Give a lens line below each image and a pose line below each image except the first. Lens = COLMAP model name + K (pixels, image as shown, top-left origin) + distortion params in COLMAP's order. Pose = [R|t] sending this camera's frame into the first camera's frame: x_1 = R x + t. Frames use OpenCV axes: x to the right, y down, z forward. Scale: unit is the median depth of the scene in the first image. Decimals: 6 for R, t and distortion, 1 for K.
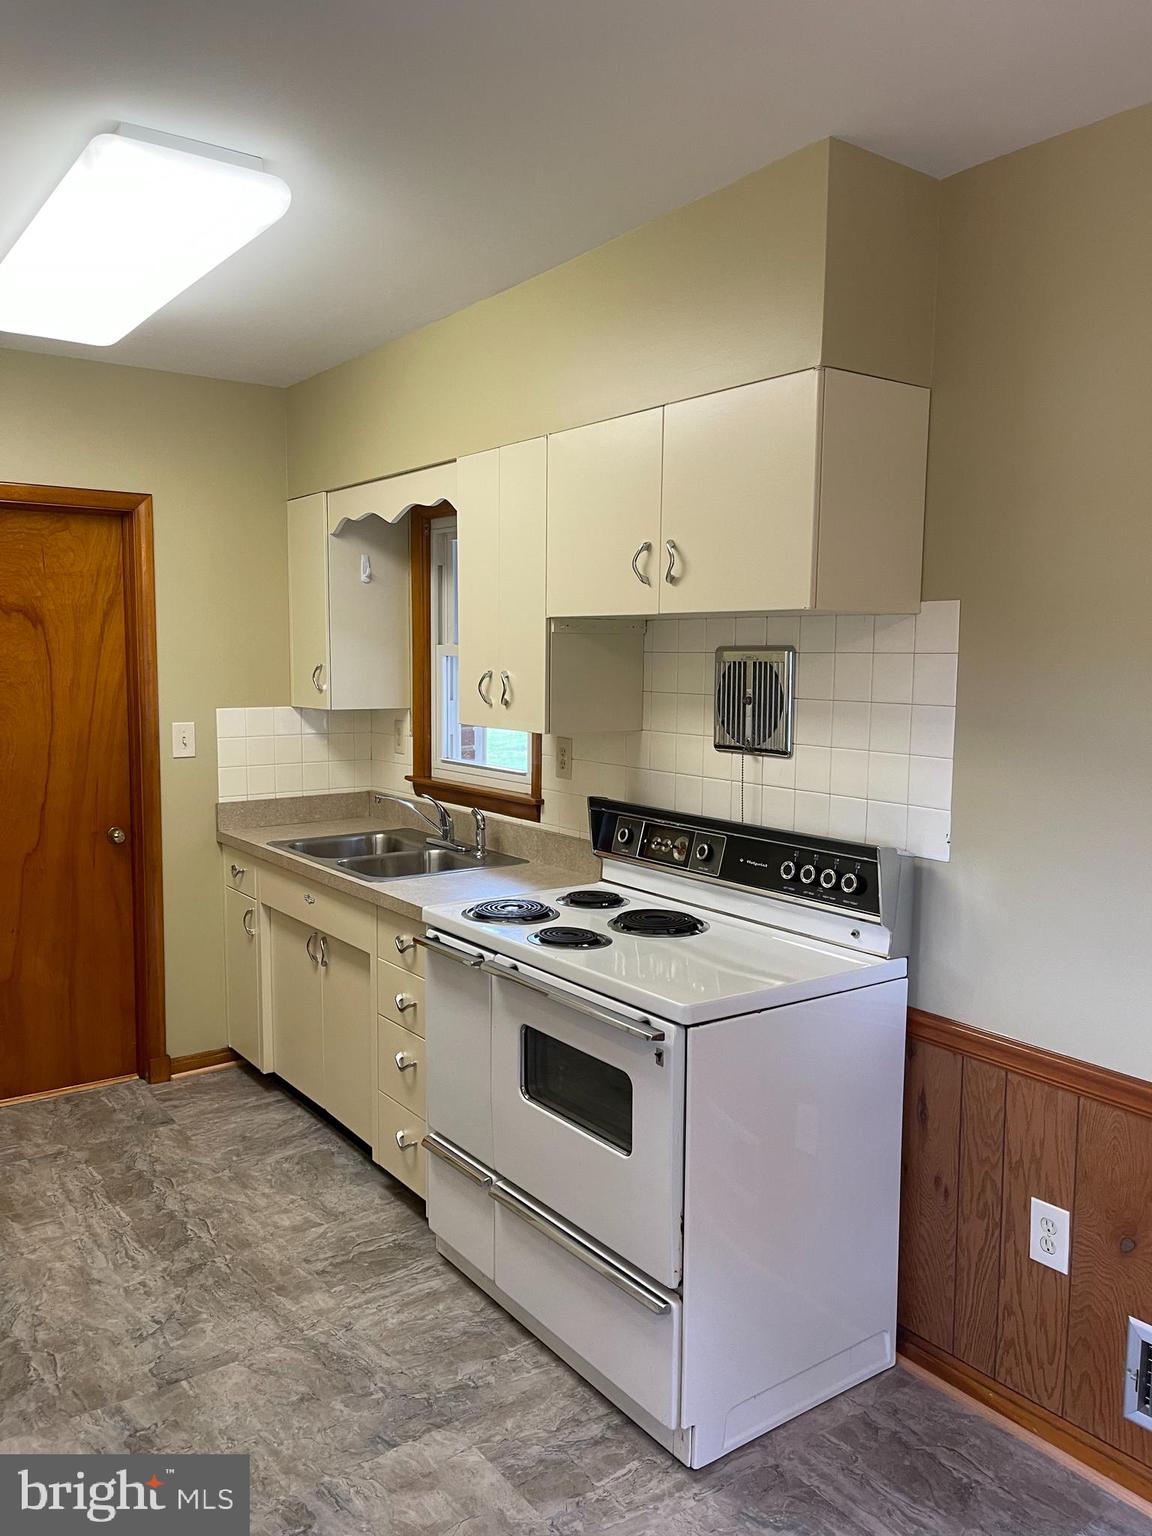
lens RADIAL K [[1154.7, 0, 570.4], [0, 1154.7, 778.7], [0, 0, 1]] dist [0.106667, -0.150469]
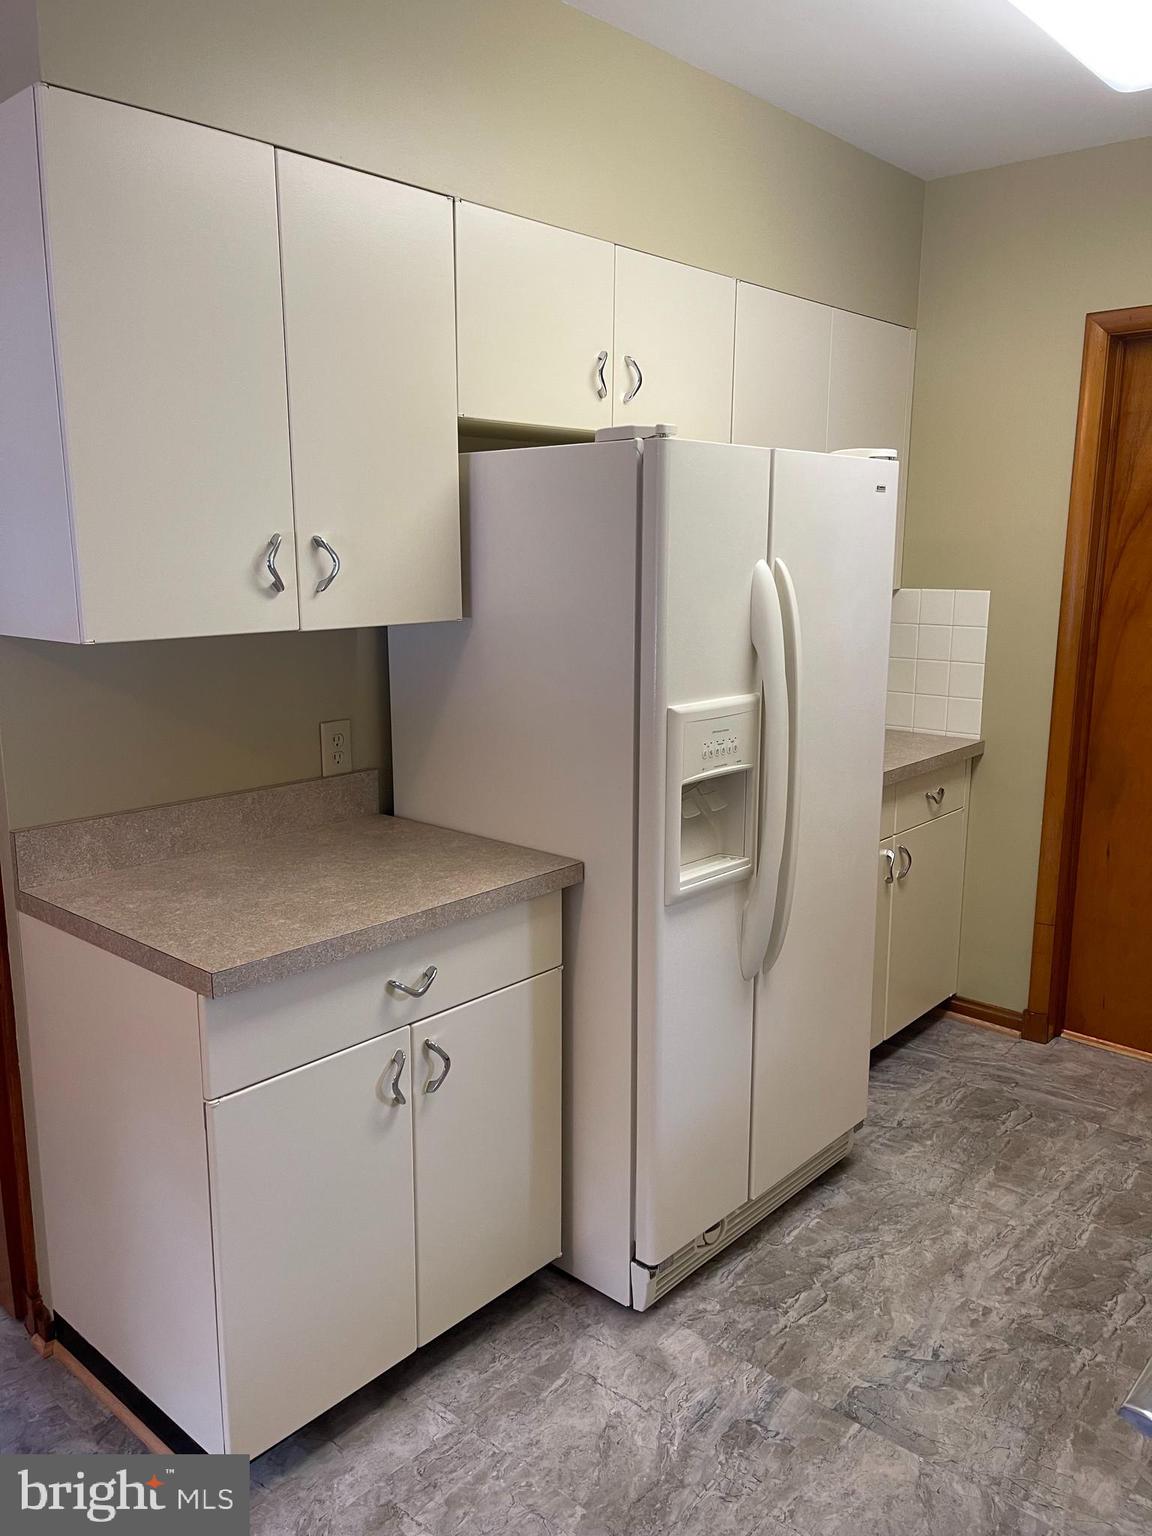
lens RADIAL K [[1154.7, 0, 570.4], [0, 1154.7, 778.7], [0, 0, 1]] dist [0.106667, -0.150469]
pose [[0.216508, 0.186916, -0.958221, 0.280339], [-0.105052, 0.980263, 0.167480, -0.030260], [0.970612, 0.064403, 0.231871, 0.527938]]
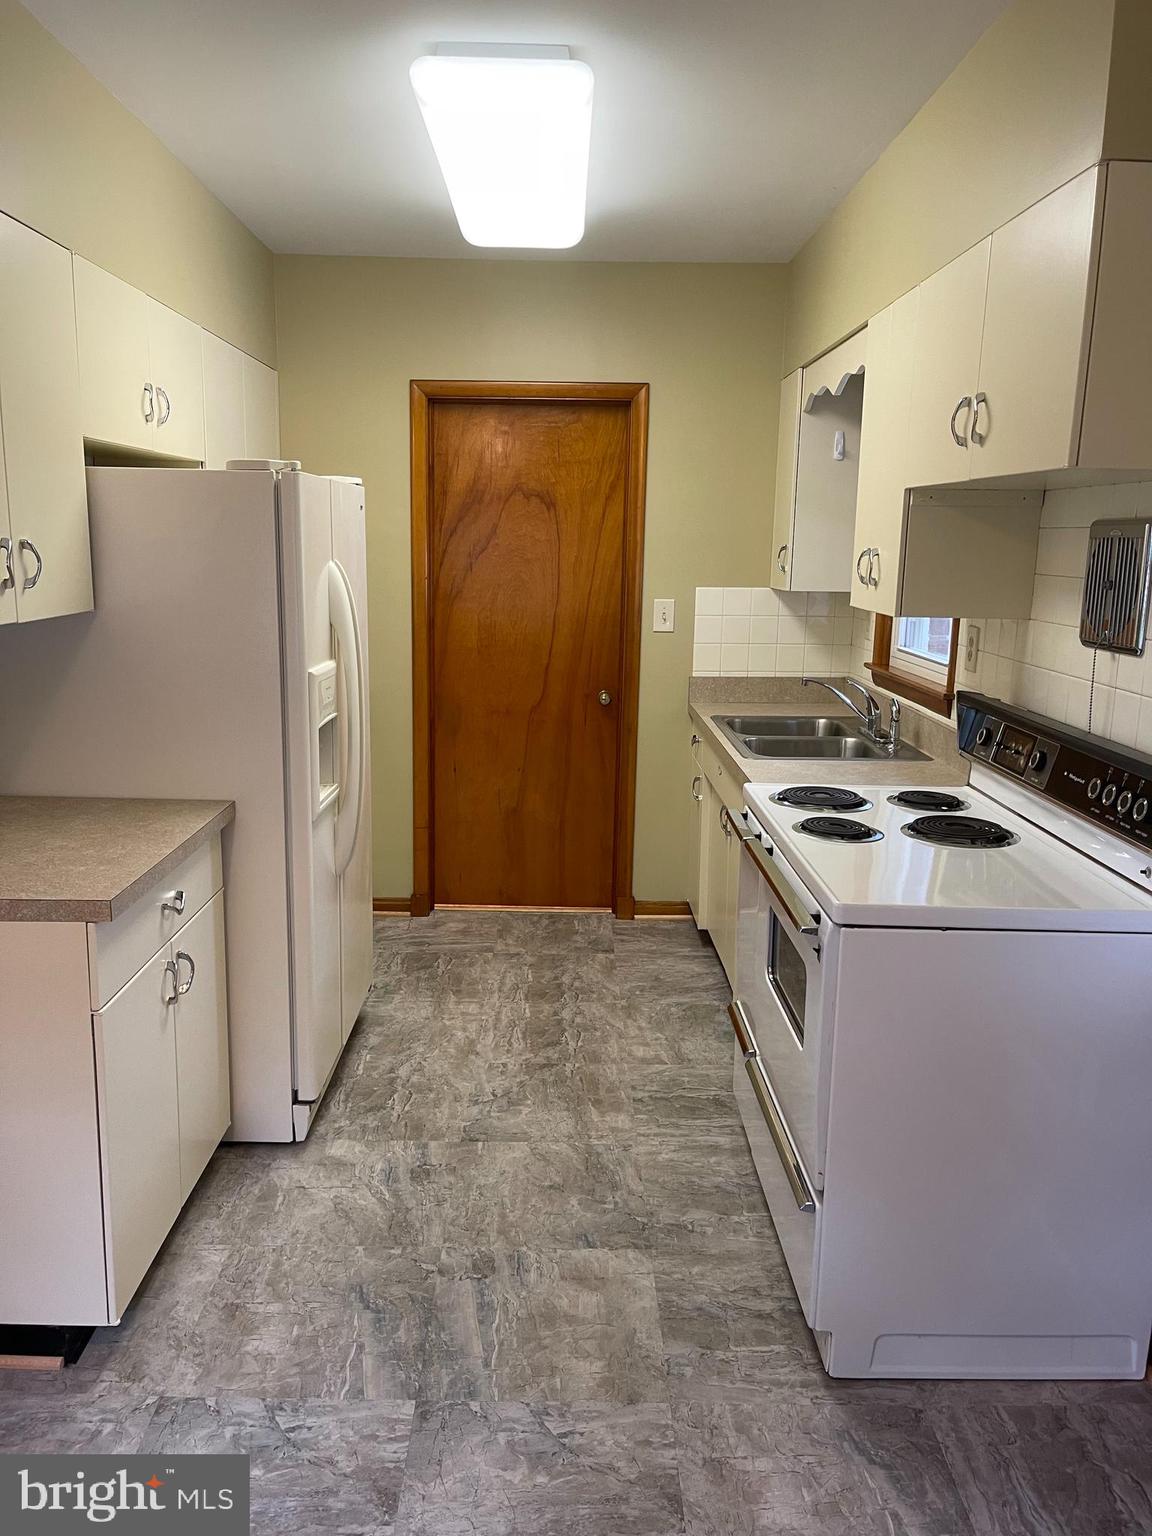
lens RADIAL K [[1167.1, 0, 564.4], [0, 1167.1, 771.4], [0, 0, 1]] dist [0.082127, -0.107934]
pose [[0.815331, 0.120643, -0.566287, 0.331518], [-0.073414, 0.991698, 0.105573, 0.004256], [0.574323, -0.044504, 0.817419, 0.076835]]
